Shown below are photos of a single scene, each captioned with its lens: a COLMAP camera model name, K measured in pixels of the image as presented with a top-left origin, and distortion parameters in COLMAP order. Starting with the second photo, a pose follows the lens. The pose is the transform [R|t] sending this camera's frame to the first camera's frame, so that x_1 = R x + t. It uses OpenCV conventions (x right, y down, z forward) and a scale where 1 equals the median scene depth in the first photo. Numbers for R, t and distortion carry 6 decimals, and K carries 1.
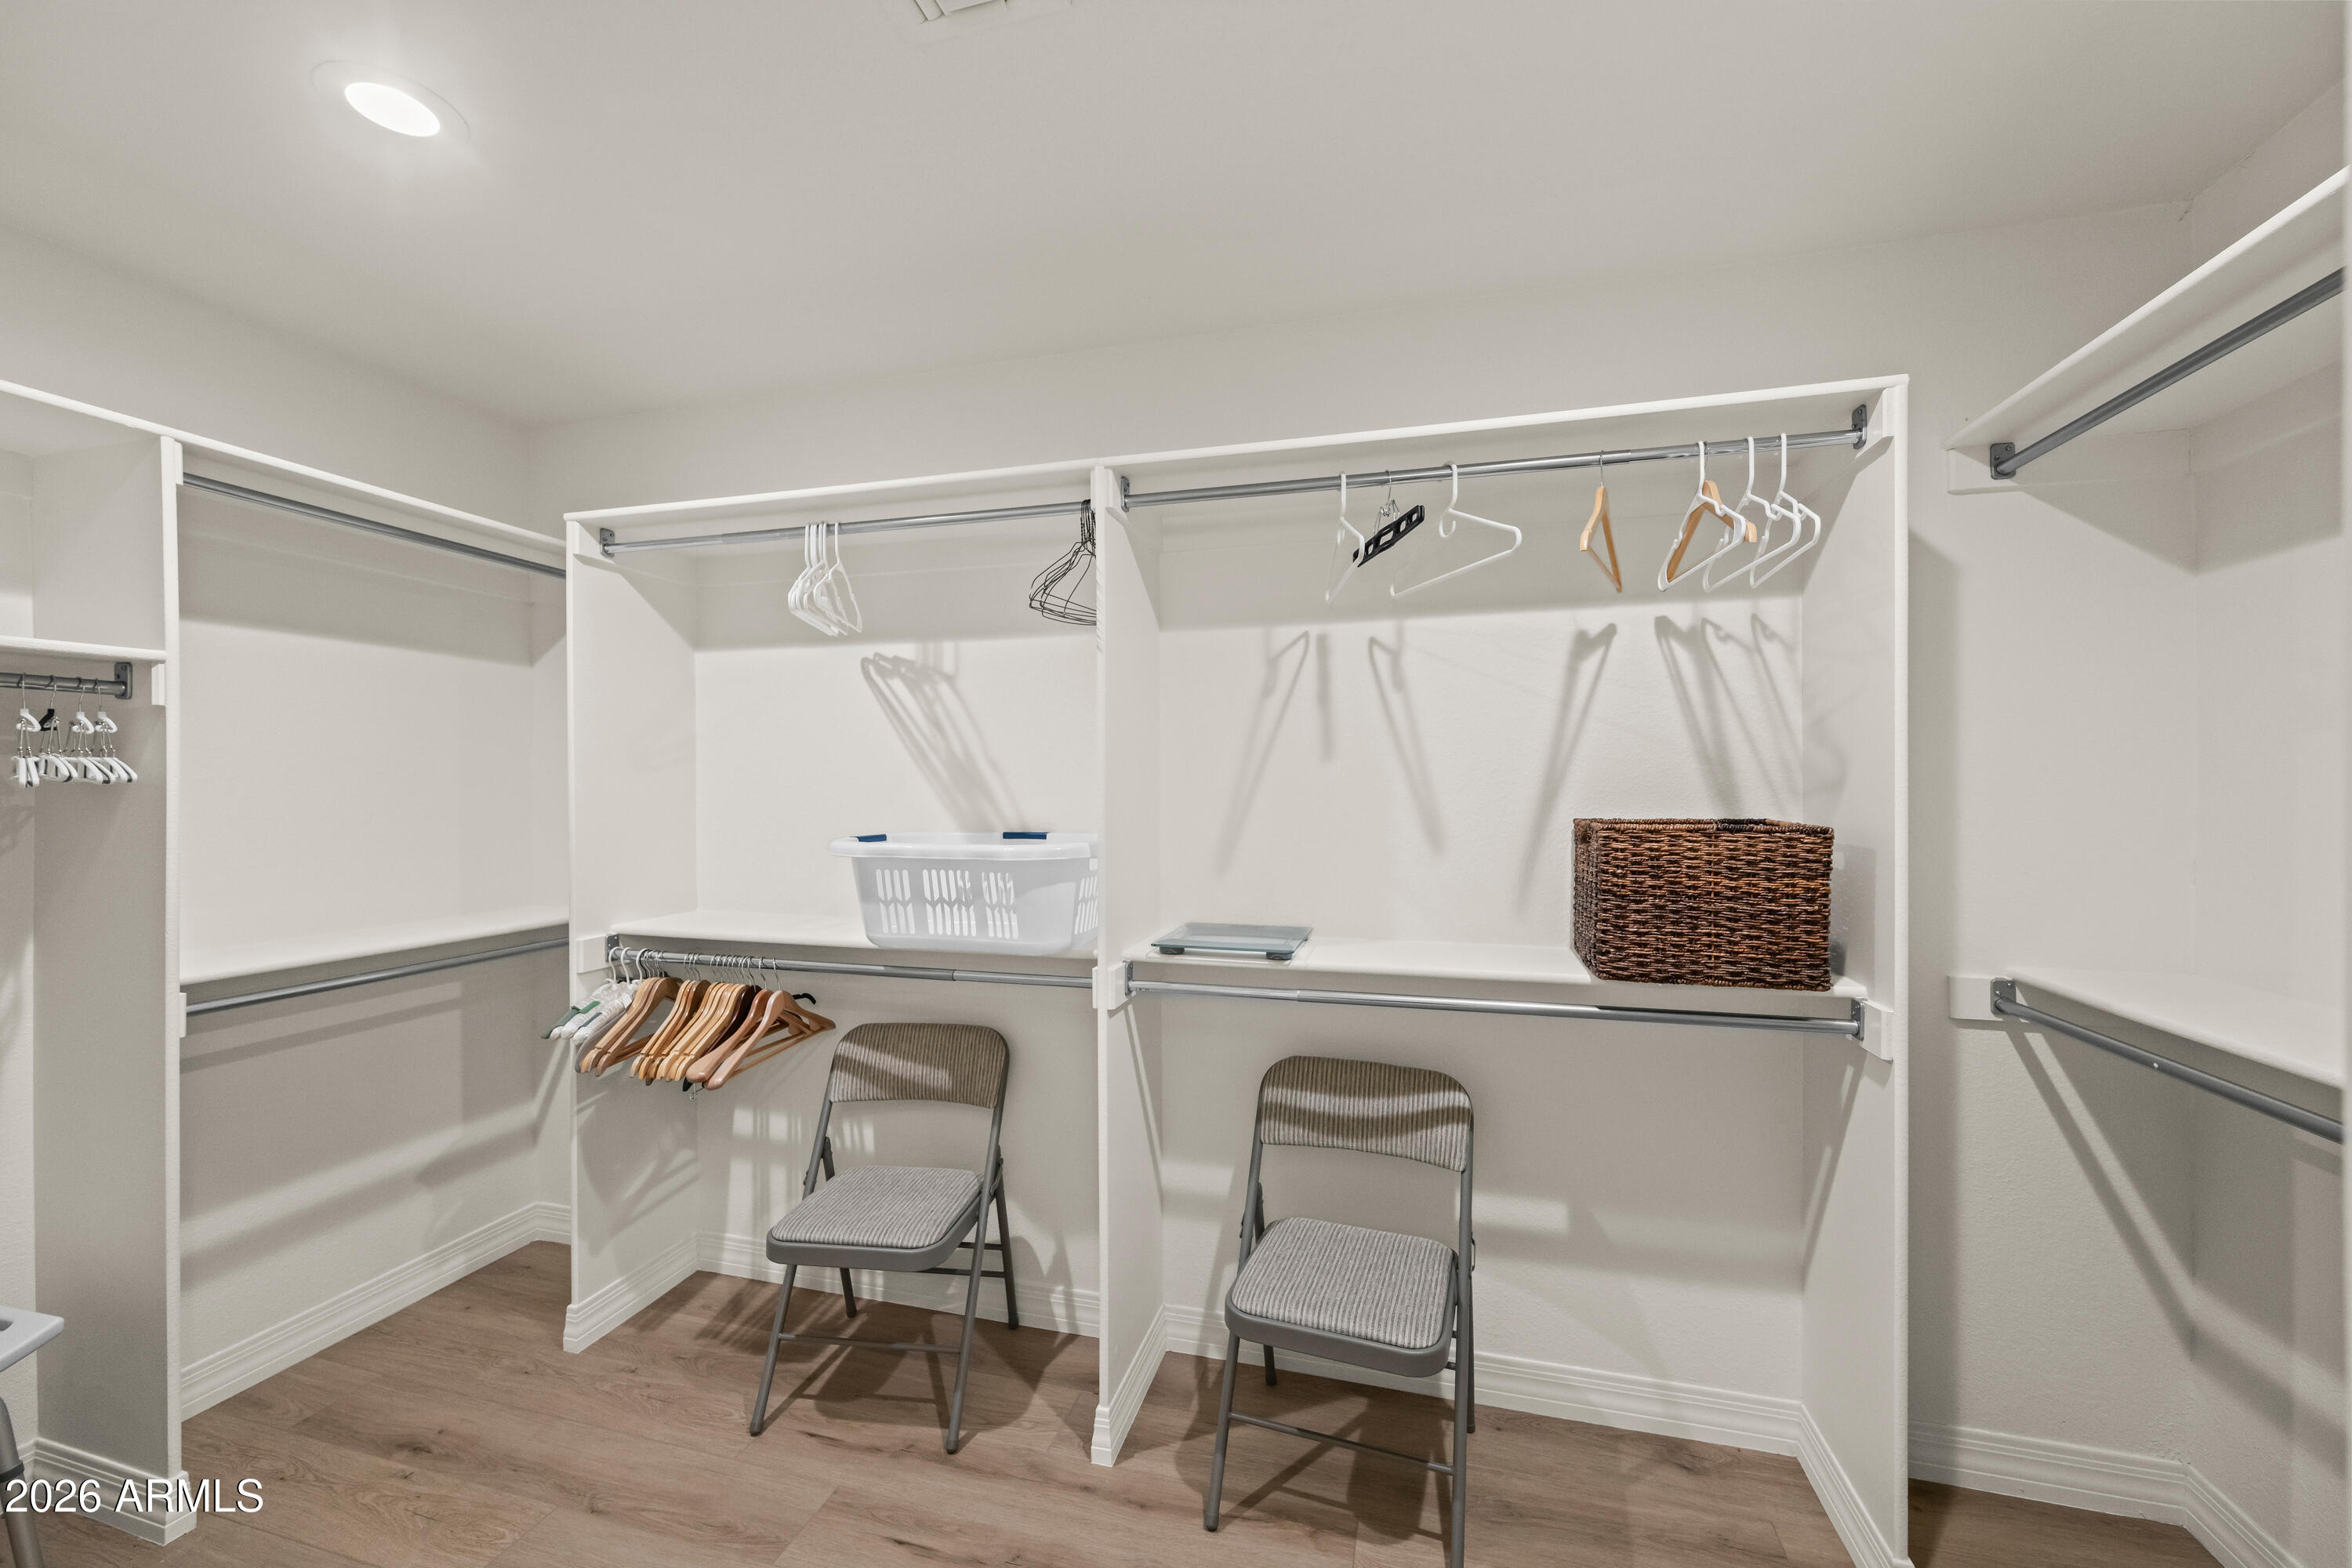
lens RADIAL K [[947.8, 0, 1174.7], [0, 947.8, 794.3], [0, 0, 1]] dist [-0.000191, 0.000284]
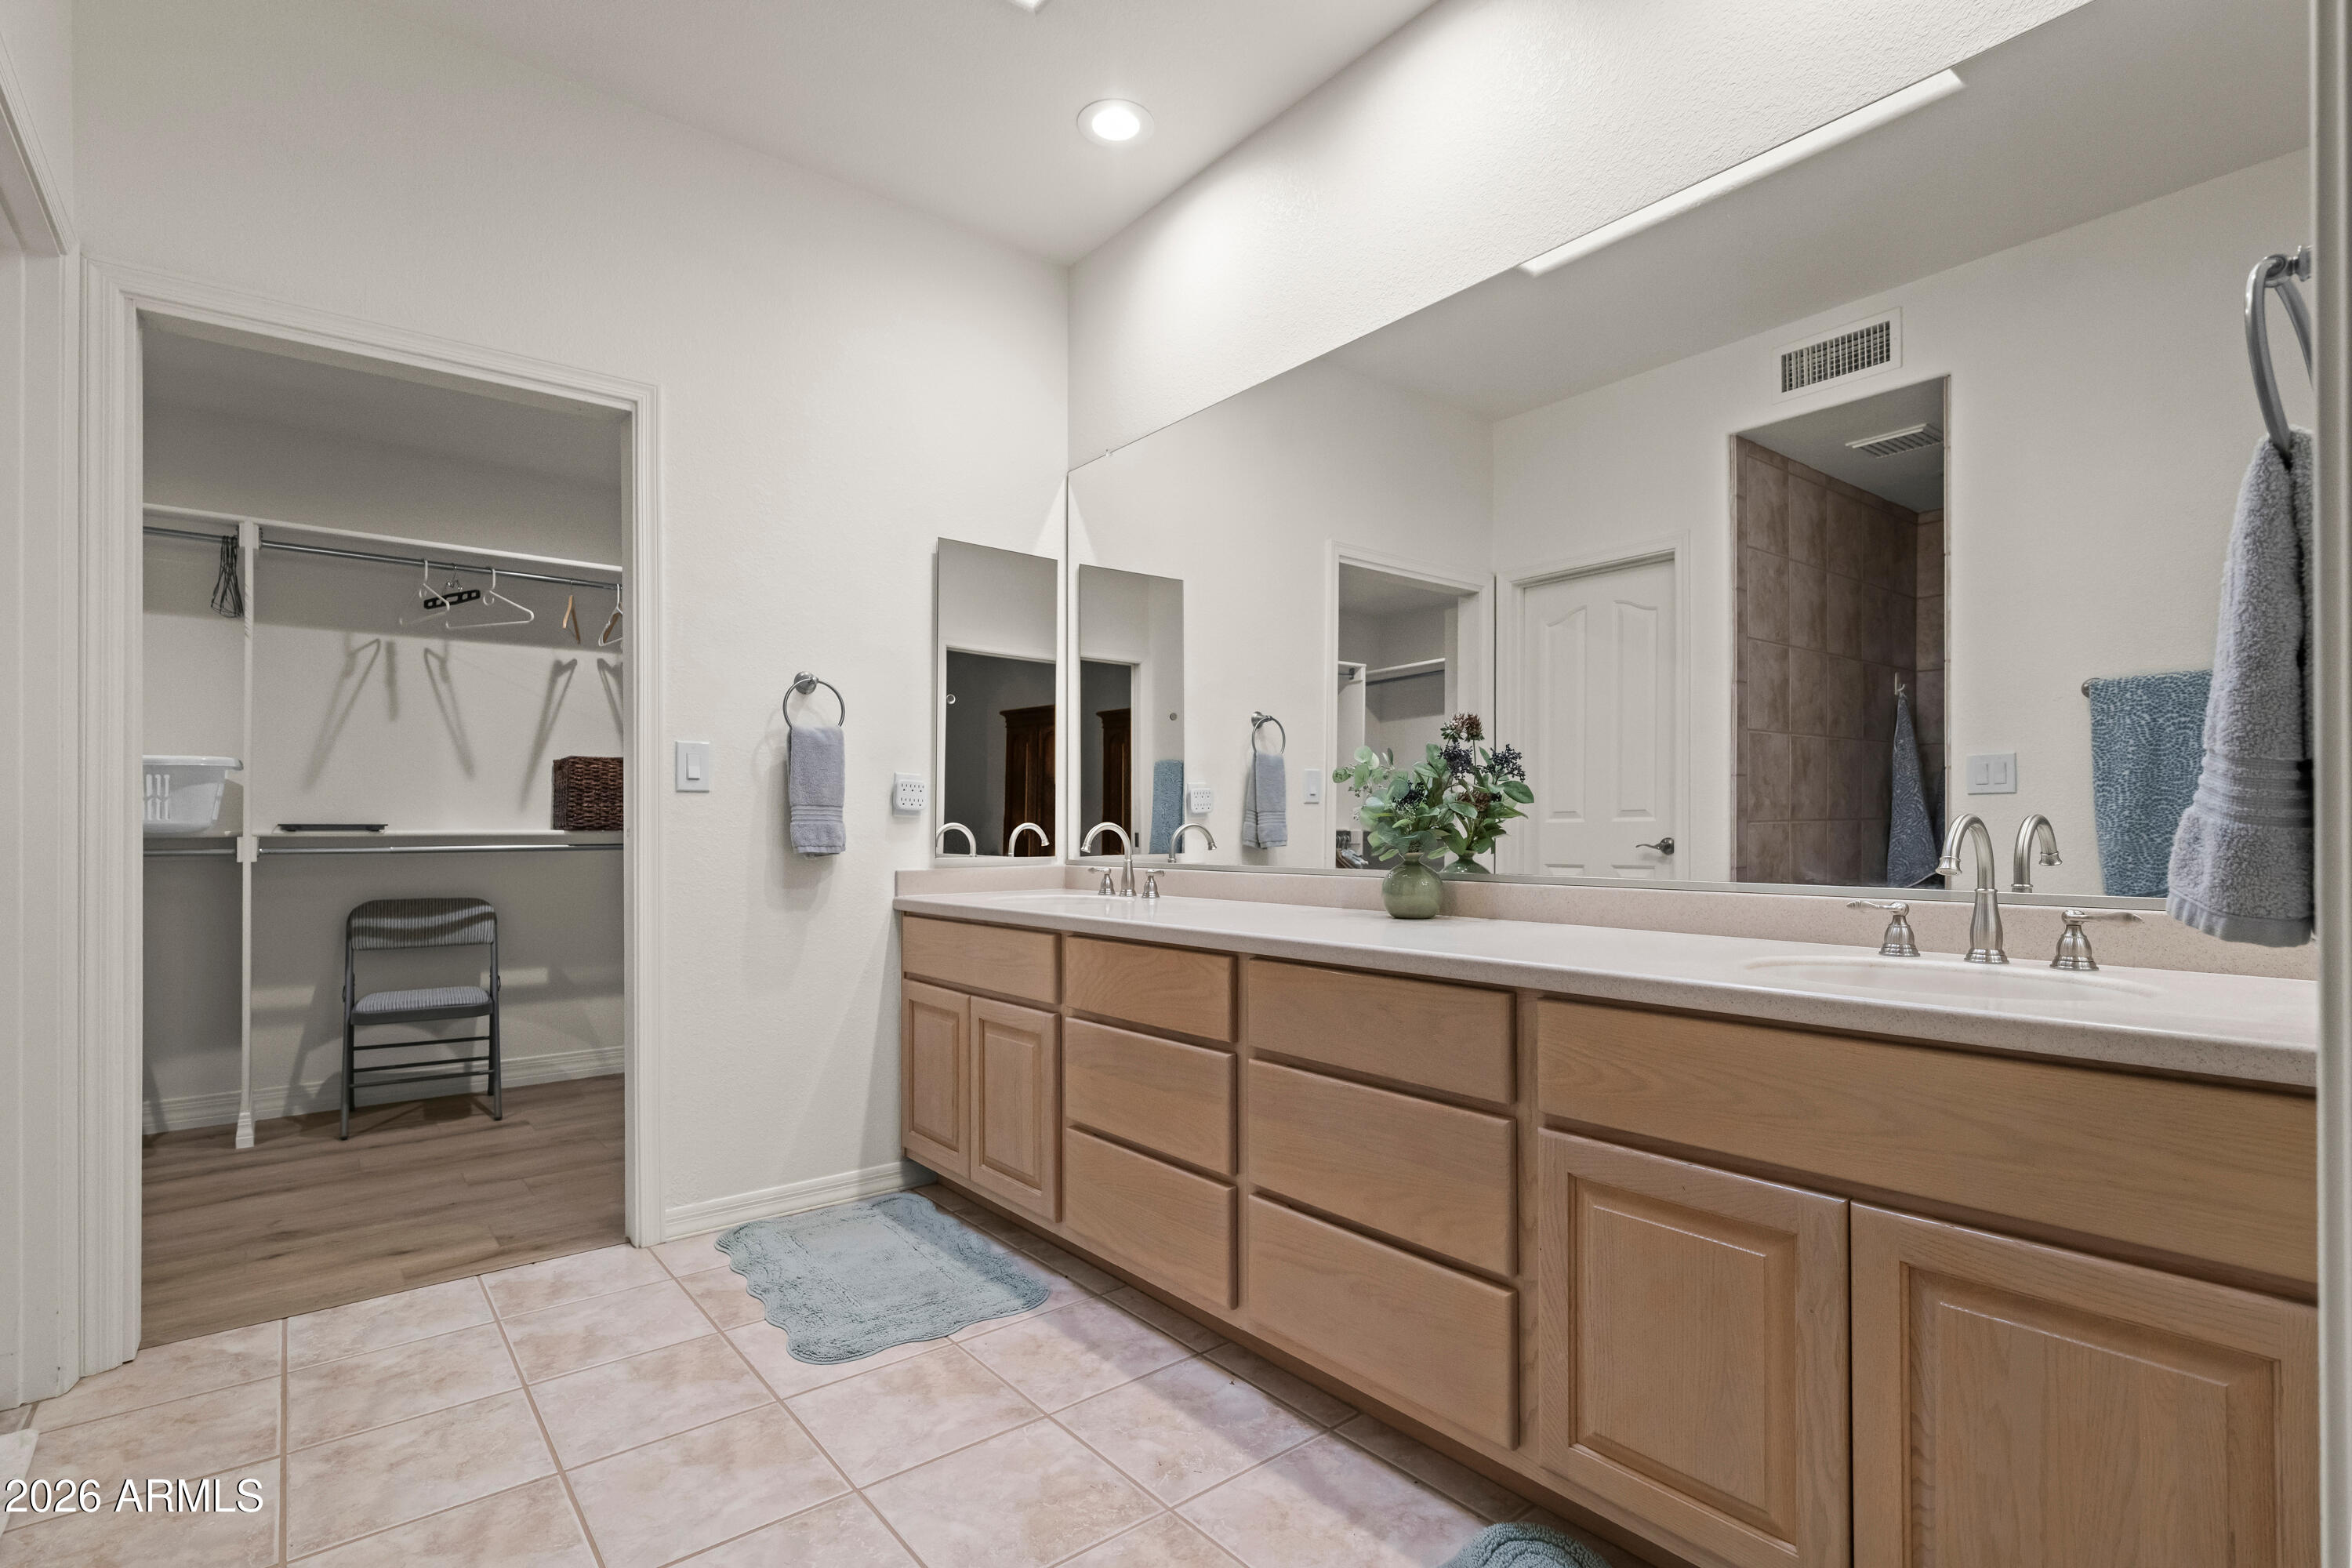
lens RADIAL K [[1107.5, 0, 1173.2], [0, 1107.5, 814.8], [0, 0, 1]] dist [-0.000997, -0.000019]
pose [[0.585073, 0.009947, 0.810920, -0.639252], [0.001044, 0.999915, -0.013019, 0.164047], [-0.810980, 0.008464, 0.585012, -1.281109]]
